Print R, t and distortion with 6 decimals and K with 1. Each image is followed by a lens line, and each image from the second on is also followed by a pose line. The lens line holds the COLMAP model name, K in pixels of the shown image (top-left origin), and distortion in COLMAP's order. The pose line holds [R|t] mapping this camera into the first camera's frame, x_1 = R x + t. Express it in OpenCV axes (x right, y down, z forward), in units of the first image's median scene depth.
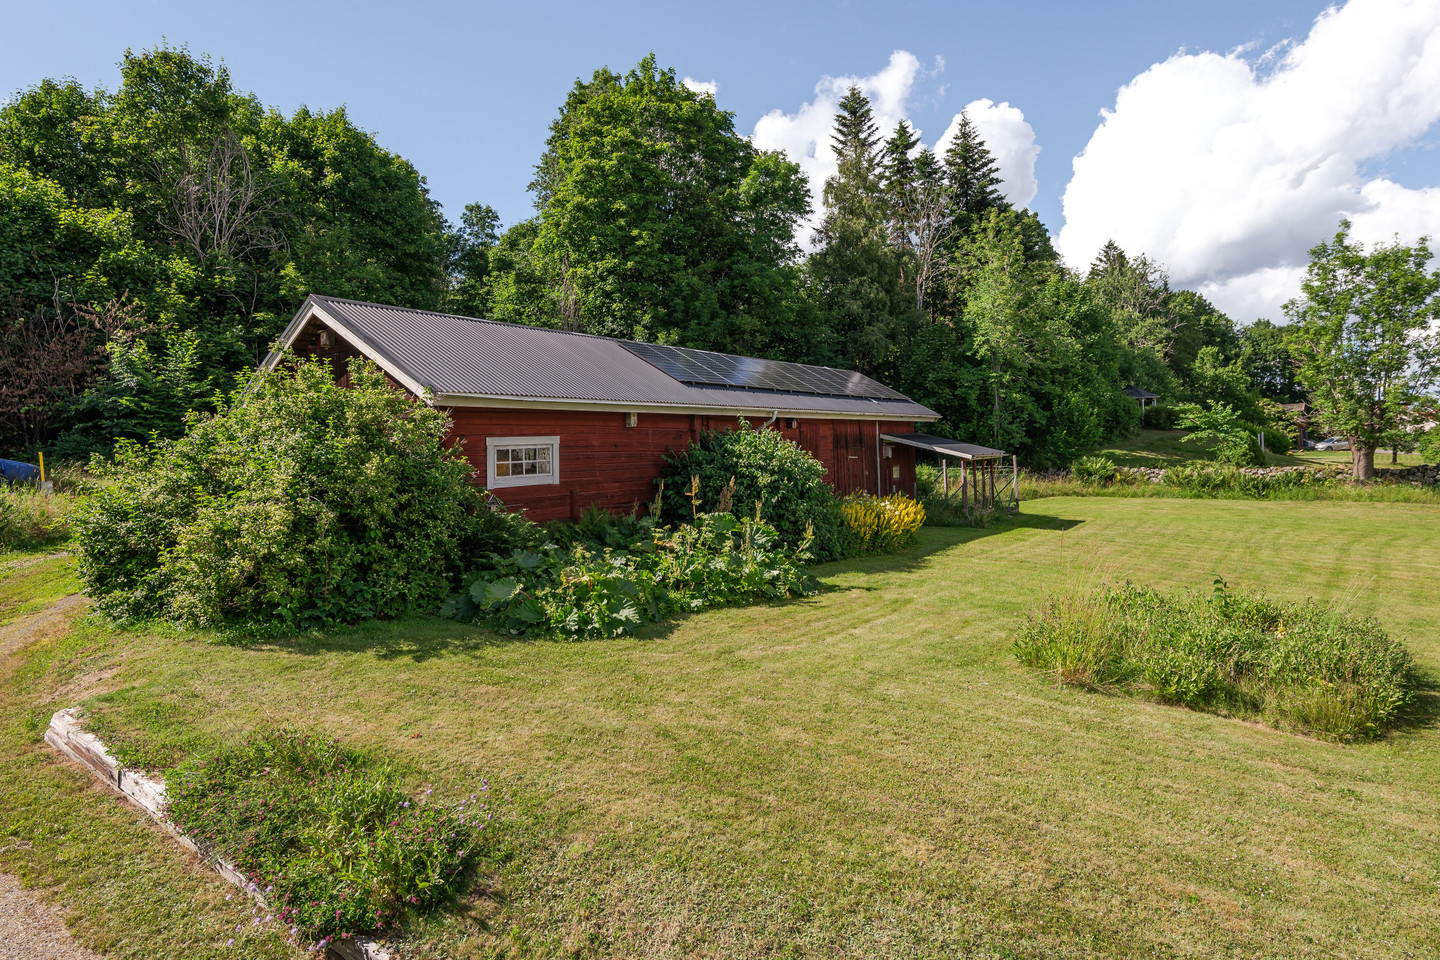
lens RADIAL K [[819.4, 0, 731.9], [0, 819.4, 473.1], [0, 0, 1]] dist [0.037912, -0.016630]
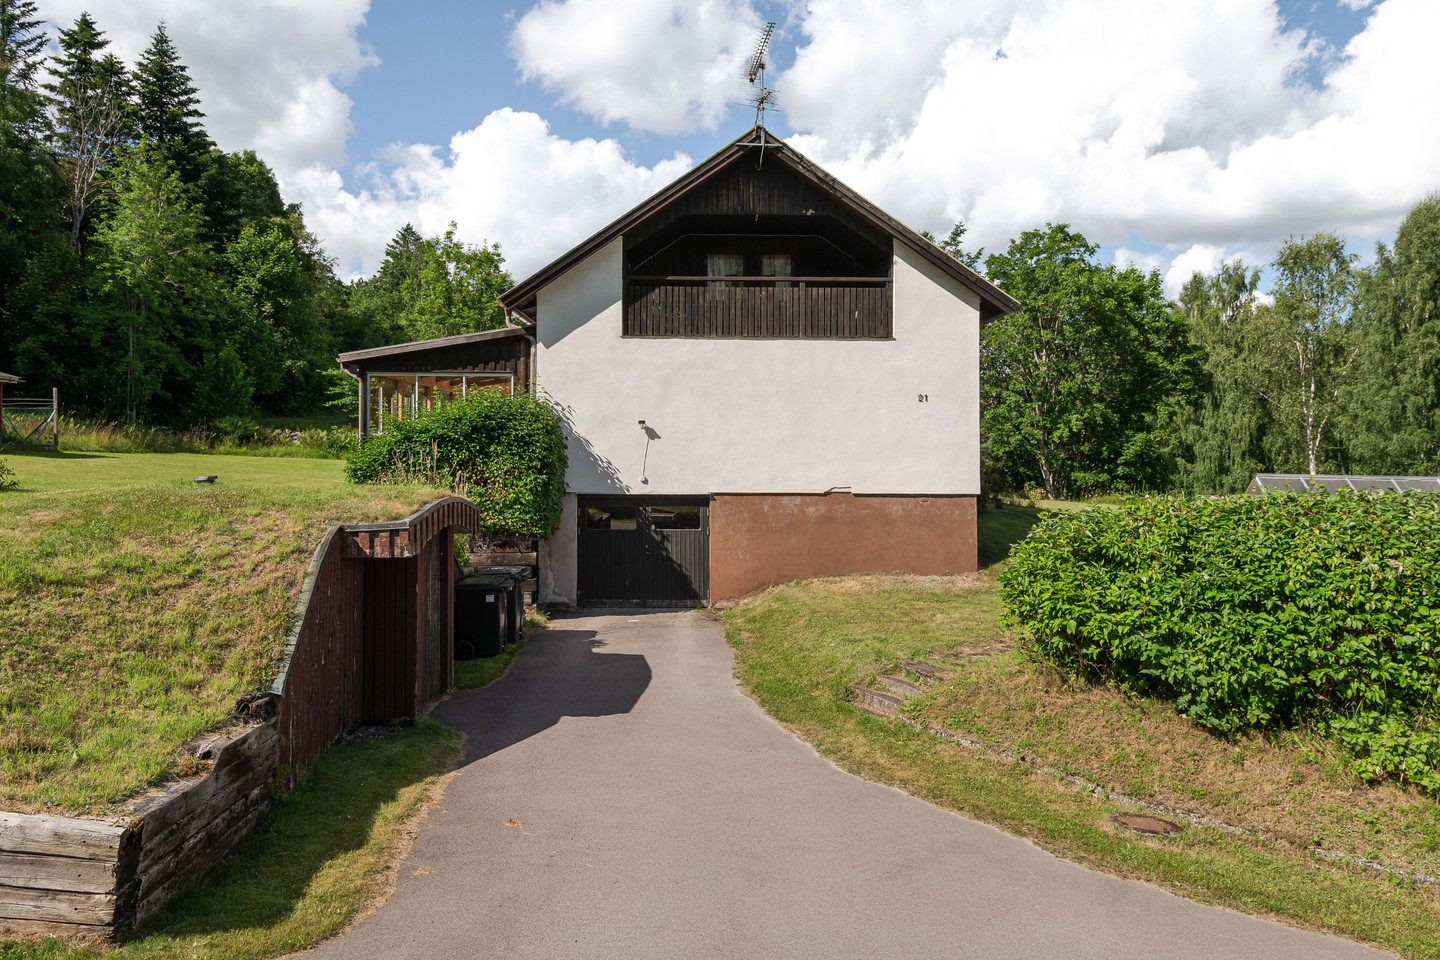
lens RADIAL K [[937.1, 0, 730.7], [0, 937.1, 447.5], [0, 0, 1]] dist [0.008103, -0.006781]
pose [[0.764008, 0.055436, 0.642821, 0.187747], [-0.032595, 0.998346, -0.047356, 0.052438], [-0.644383, 0.015228, 0.764551, -0.210063]]
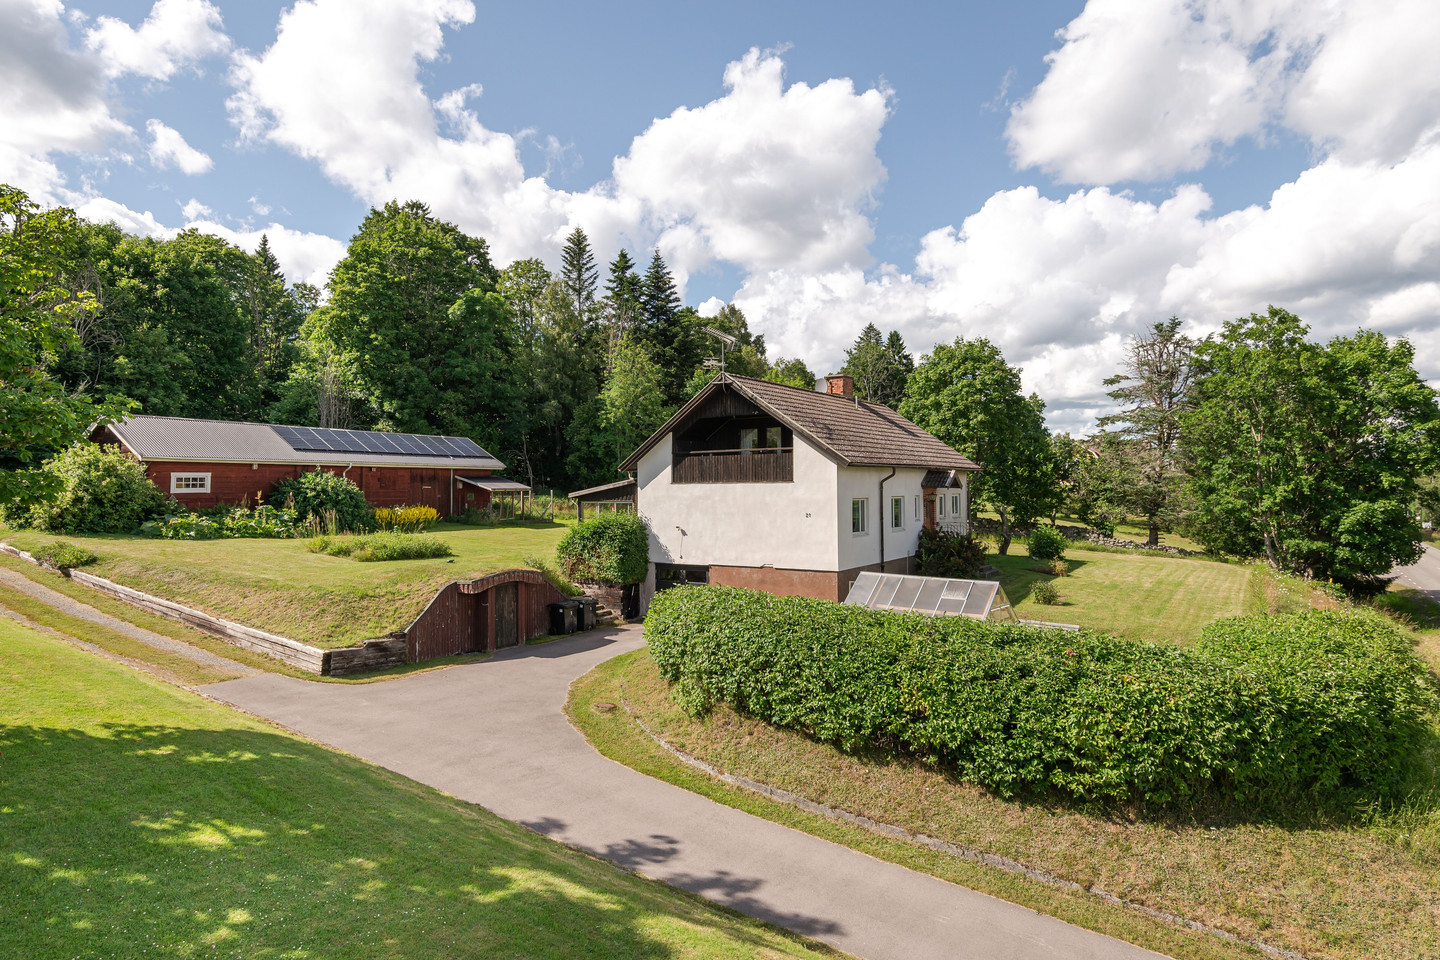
lens RADIAL K [[819.4, 0, 728.6], [0, 819.4, 479.8], [0, 0, 1]] dist [0.037912, -0.016630]
pose [[0.994094, 0.040211, 0.100798, 0.409757], [-0.037215, 0.998813, -0.031432, -0.001480], [-0.101942, 0.027495, 0.994410, -0.611017]]
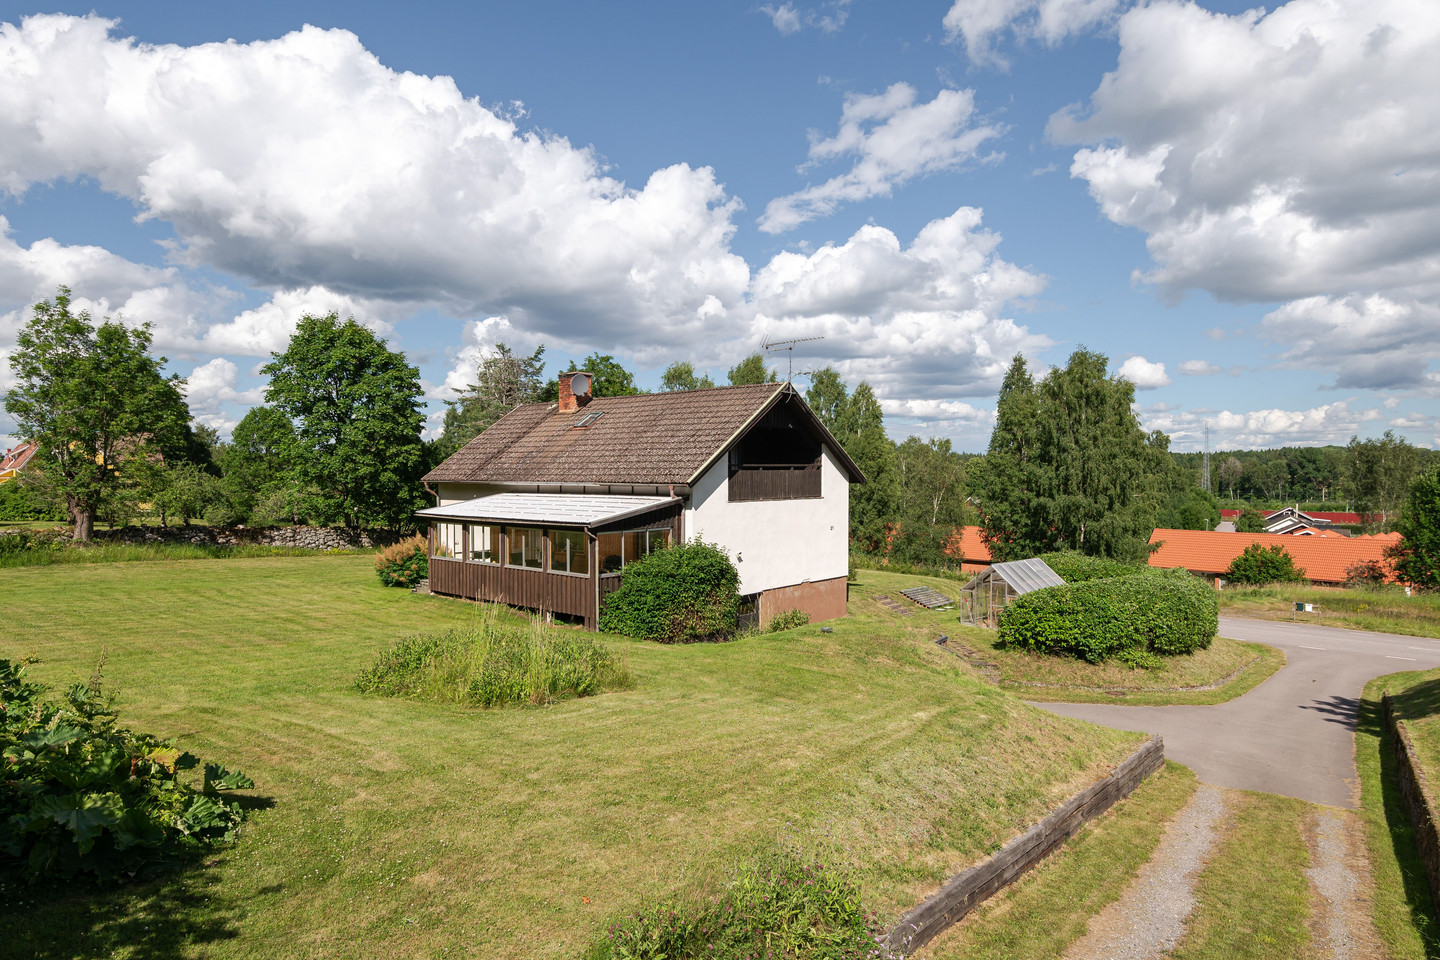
lens RADIAL K [[819.4, 0, 724.8], [0, 819.4, 477.3], [0, 0, 1]] dist [0.037912, -0.016630]
pose [[0.047574, 0.038861, 0.998112, -0.211303], [0.019513, 0.999016, -0.039826, -0.013277], [-0.998677, 0.021371, 0.046768, 0.137474]]
